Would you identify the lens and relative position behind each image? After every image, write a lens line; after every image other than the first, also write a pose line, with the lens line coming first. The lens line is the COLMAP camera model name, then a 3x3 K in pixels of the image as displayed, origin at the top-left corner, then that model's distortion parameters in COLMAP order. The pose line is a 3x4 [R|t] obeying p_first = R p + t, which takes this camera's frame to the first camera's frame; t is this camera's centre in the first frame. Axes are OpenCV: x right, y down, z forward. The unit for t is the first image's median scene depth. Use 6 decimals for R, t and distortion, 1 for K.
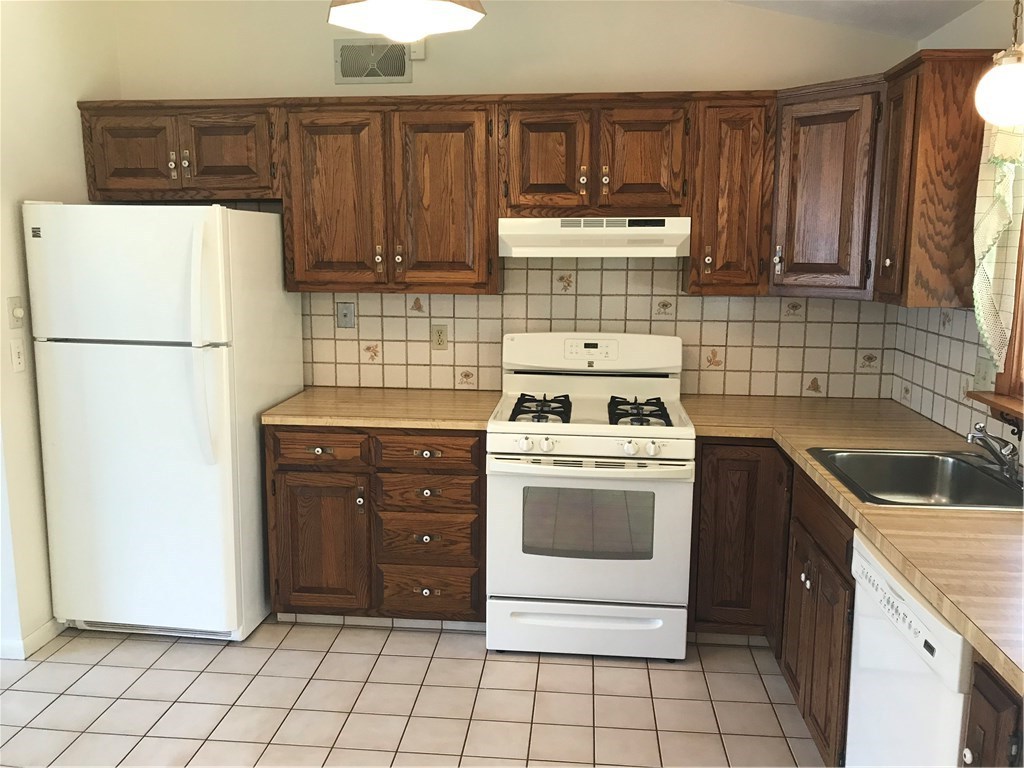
lens RADIAL K [[836.0, 0, 512.3], [0, 836.0, 380.8], [0, 0, 1]] dist [0.049033, -0.077239]
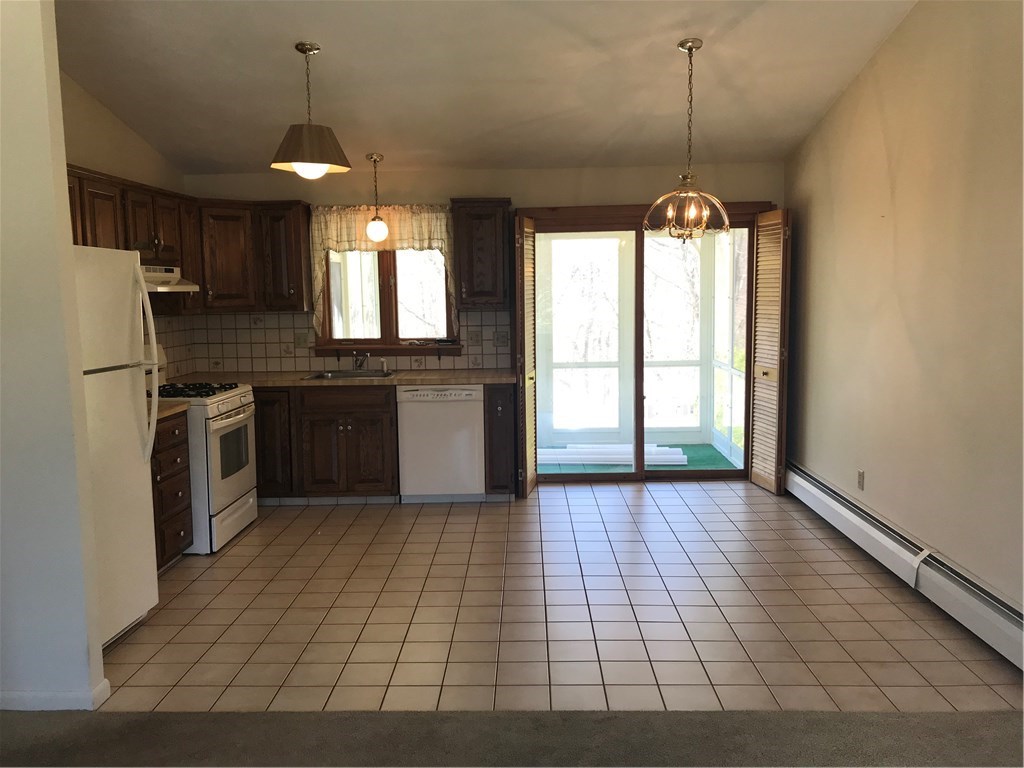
lens RADIAL K [[836.0, 0, 515.8], [0, 836.0, 375.1], [0, 0, 1]] dist [0.049033, -0.077239]
pose [[-0.078361, -0.105320, 0.991346, -1.472775], [0.170340, 0.978366, 0.117405, -0.071068], [-0.982265, 0.178066, -0.058725, 0.489668]]
